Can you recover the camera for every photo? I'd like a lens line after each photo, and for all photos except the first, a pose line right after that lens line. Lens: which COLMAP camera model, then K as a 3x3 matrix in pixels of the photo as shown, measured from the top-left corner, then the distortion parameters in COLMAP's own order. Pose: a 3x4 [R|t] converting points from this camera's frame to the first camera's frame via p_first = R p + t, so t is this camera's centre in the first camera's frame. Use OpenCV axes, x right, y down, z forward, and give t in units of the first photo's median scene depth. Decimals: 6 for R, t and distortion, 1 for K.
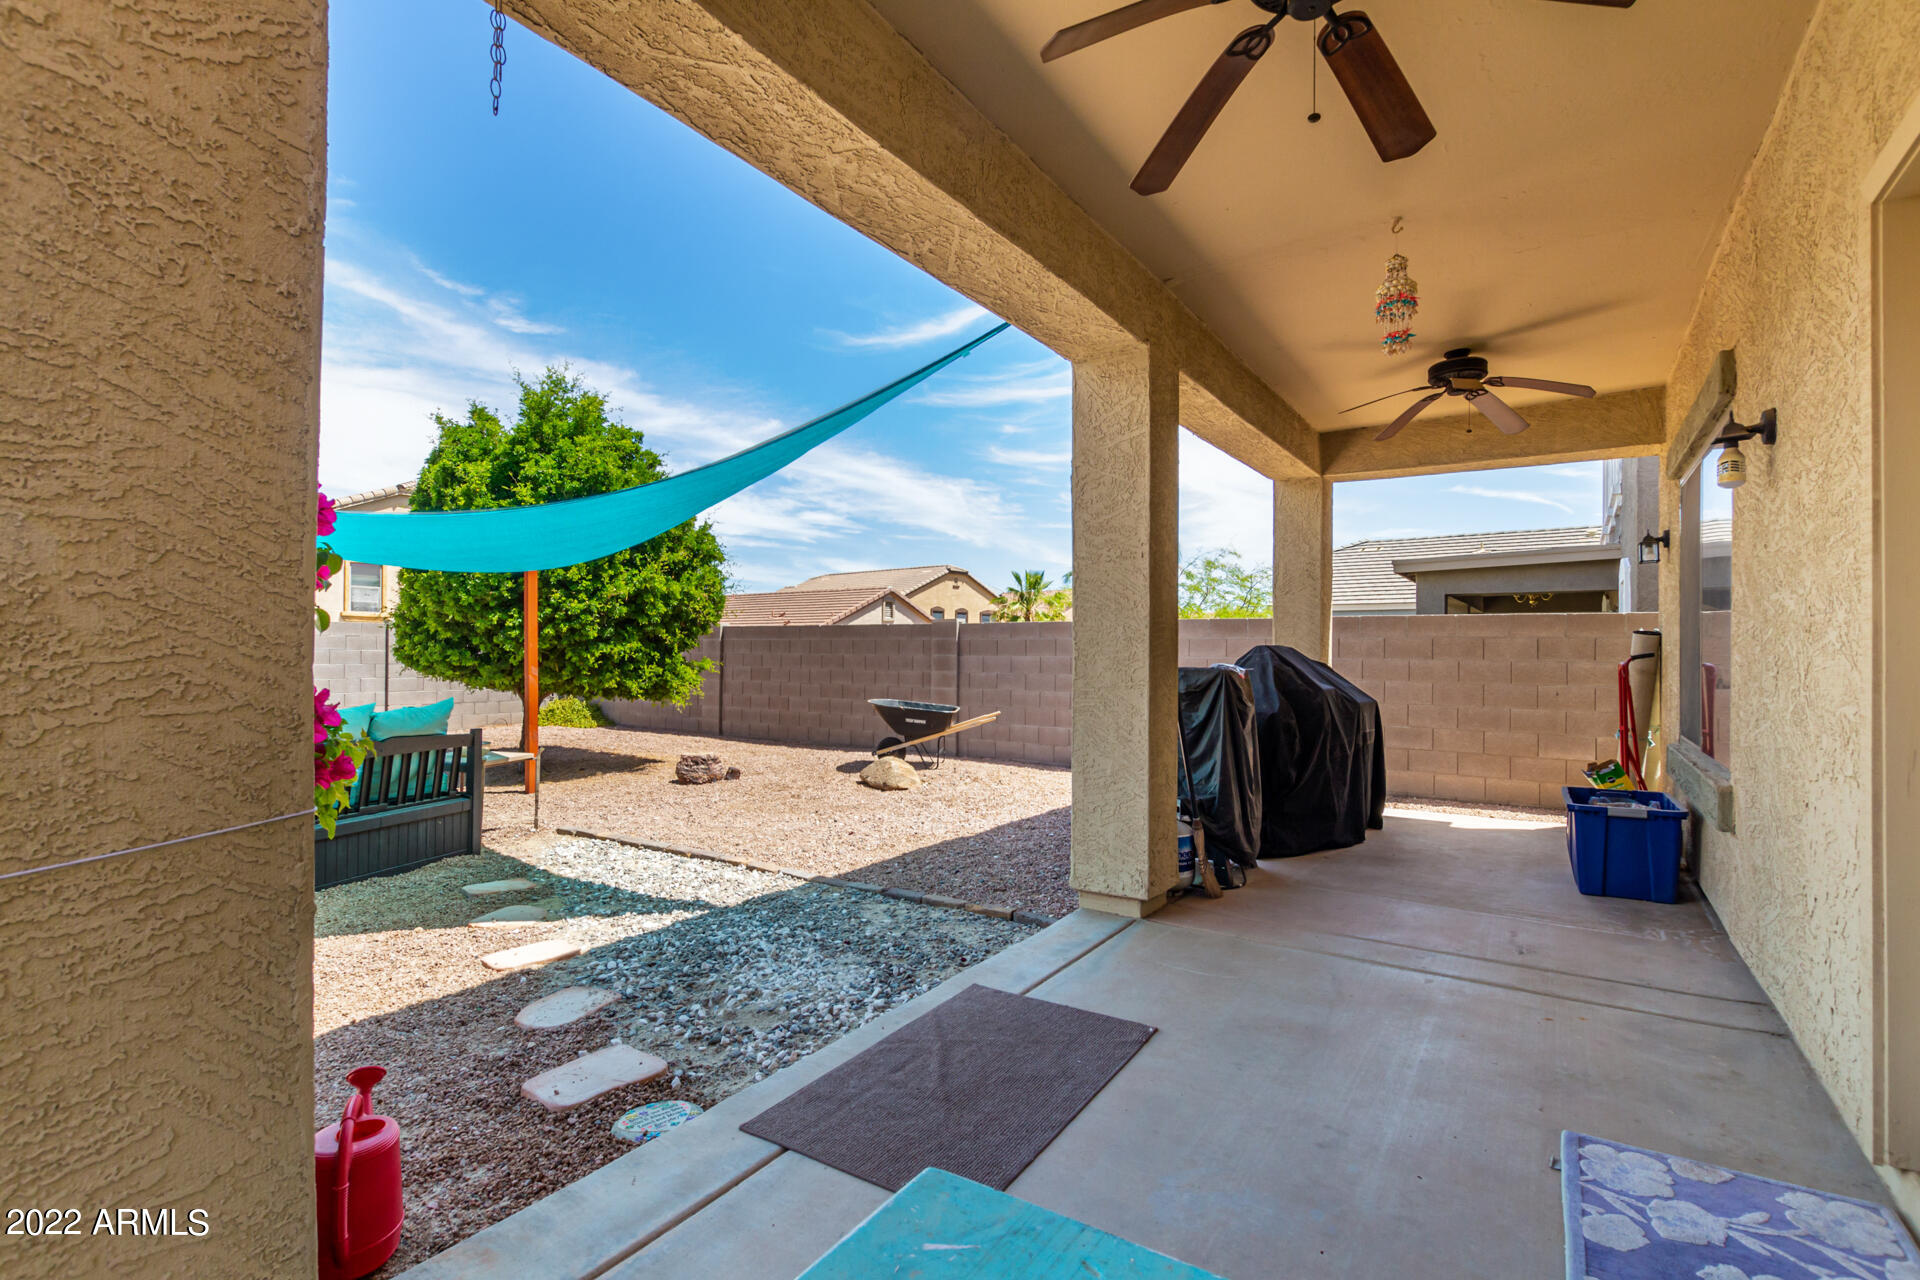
lens RADIAL K [[897.9, 0, 963.1], [0, 897.9, 656.9], [0, 0, 1]] dist [-0.012831, 0.002576]
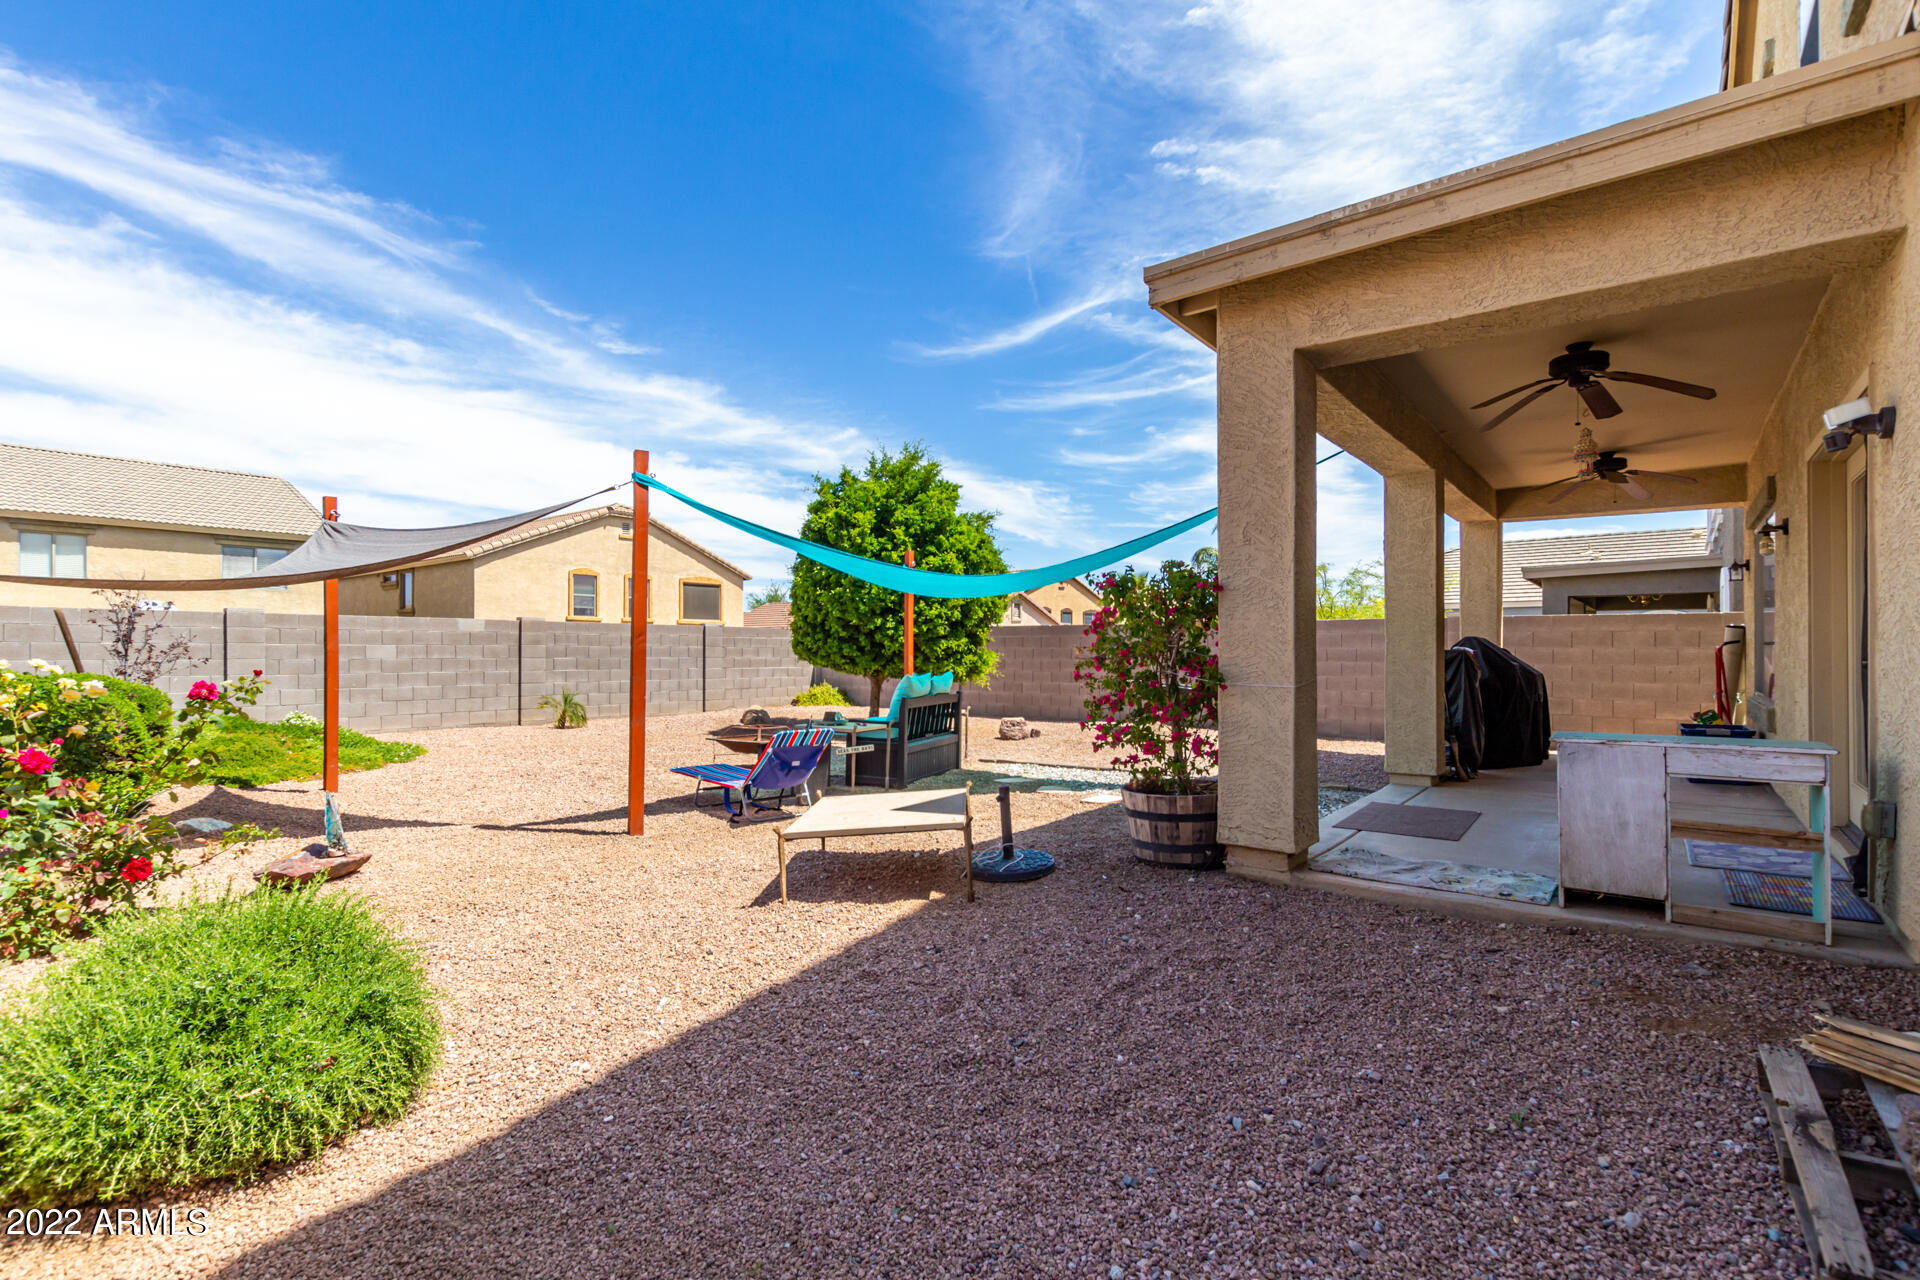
lens RADIAL K [[897.9, 0, 940.3], [0, 897.9, 643.9], [0, 0, 1]] dist [-0.012831, 0.002576]
pose [[0.995855, -0.004294, -0.090849, -0.289907], [0.002961, 0.999886, -0.014803, 0.013659], [0.090902, 0.014473, 0.995755, -0.411930]]
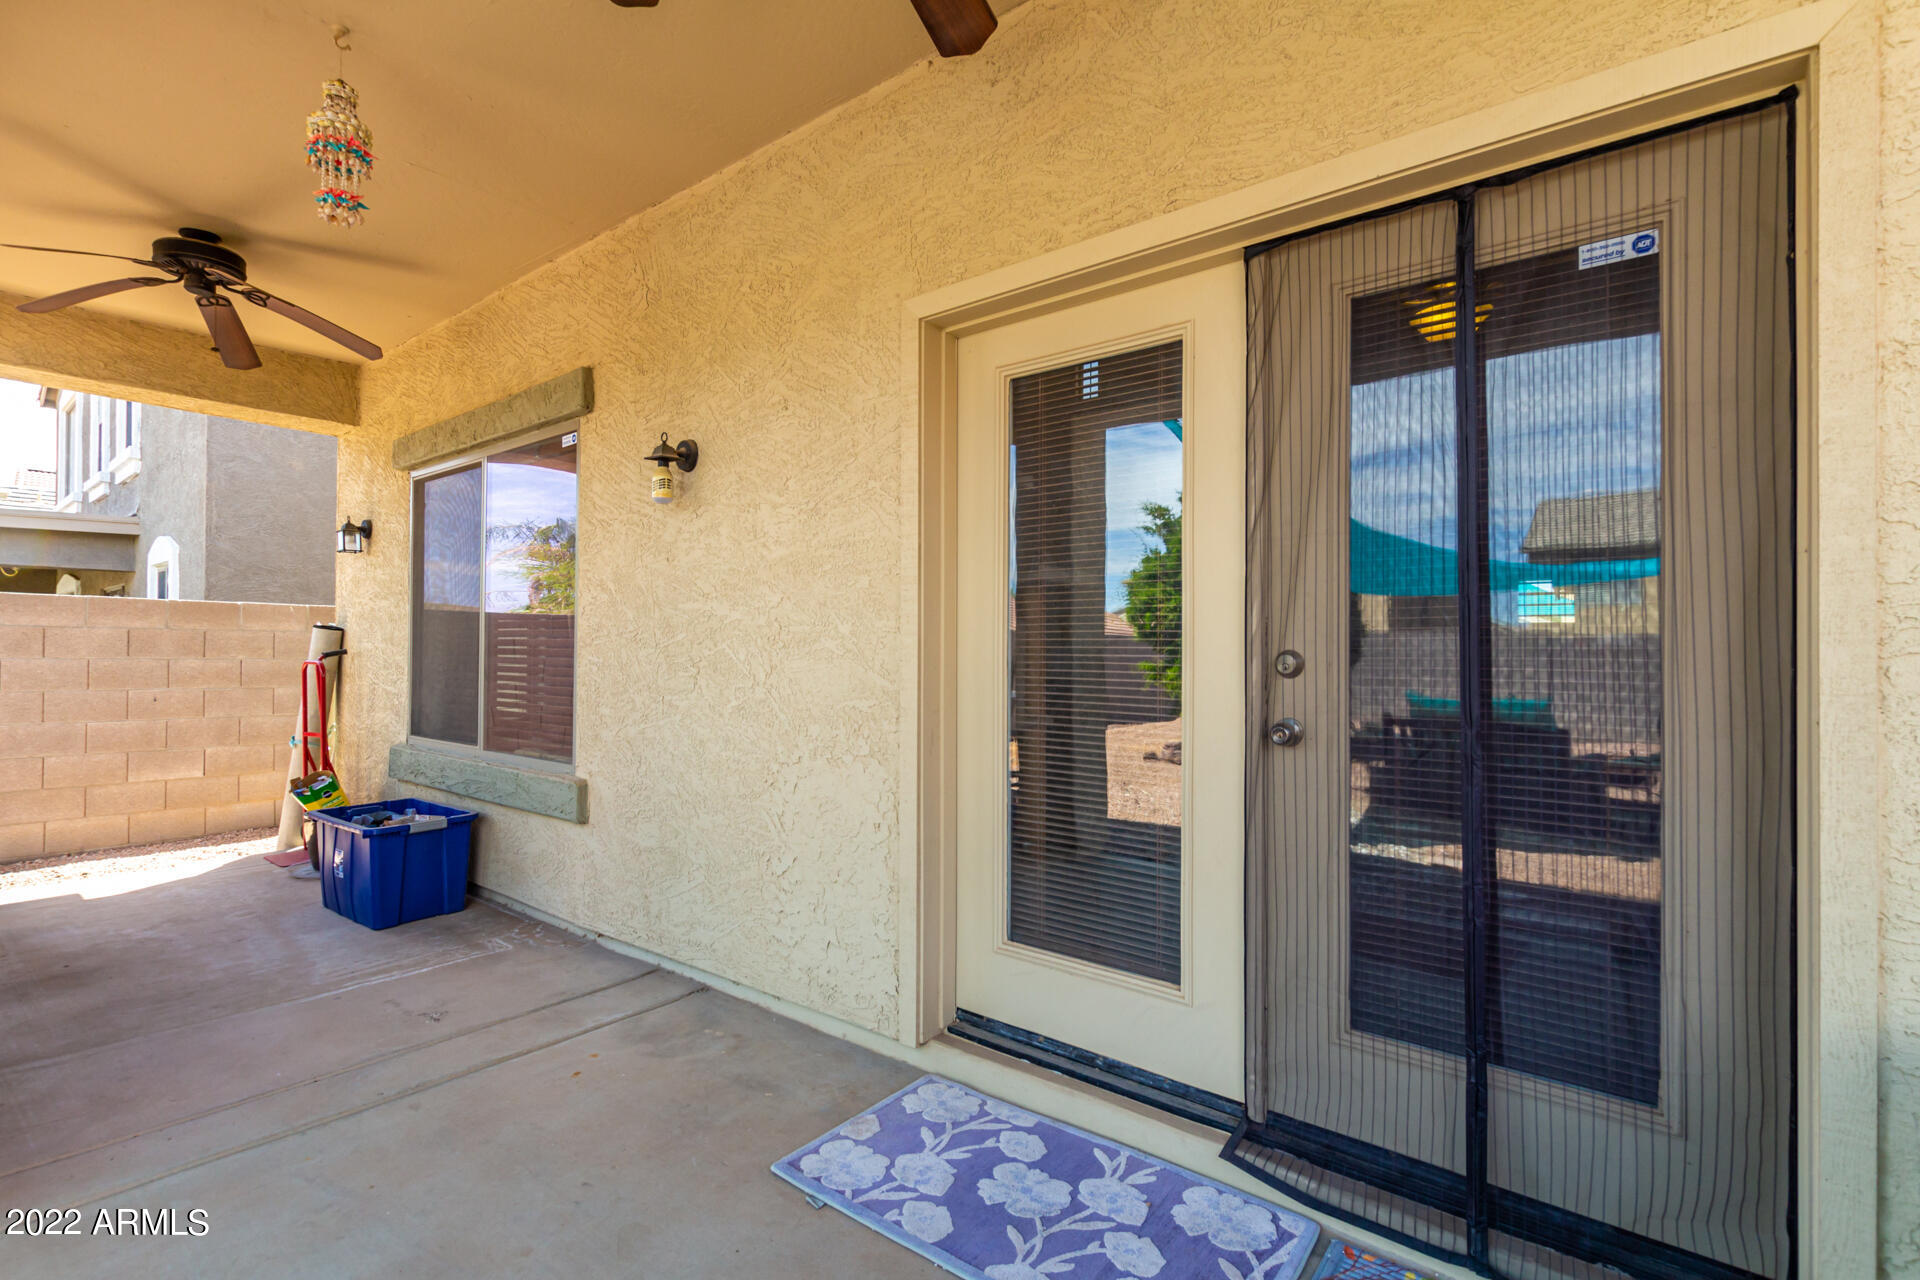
lens RADIAL K [[897.9, 0, 964.3], [0, 897.9, 643.6], [0, 0, 1]] dist [-0.012831, 0.002576]
pose [[0.072854, 0.004801, 0.997331, -0.069196], [-0.000542, 0.999988, -0.004774, -0.004557], [-0.997342, -0.000193, 0.072856, 0.198335]]
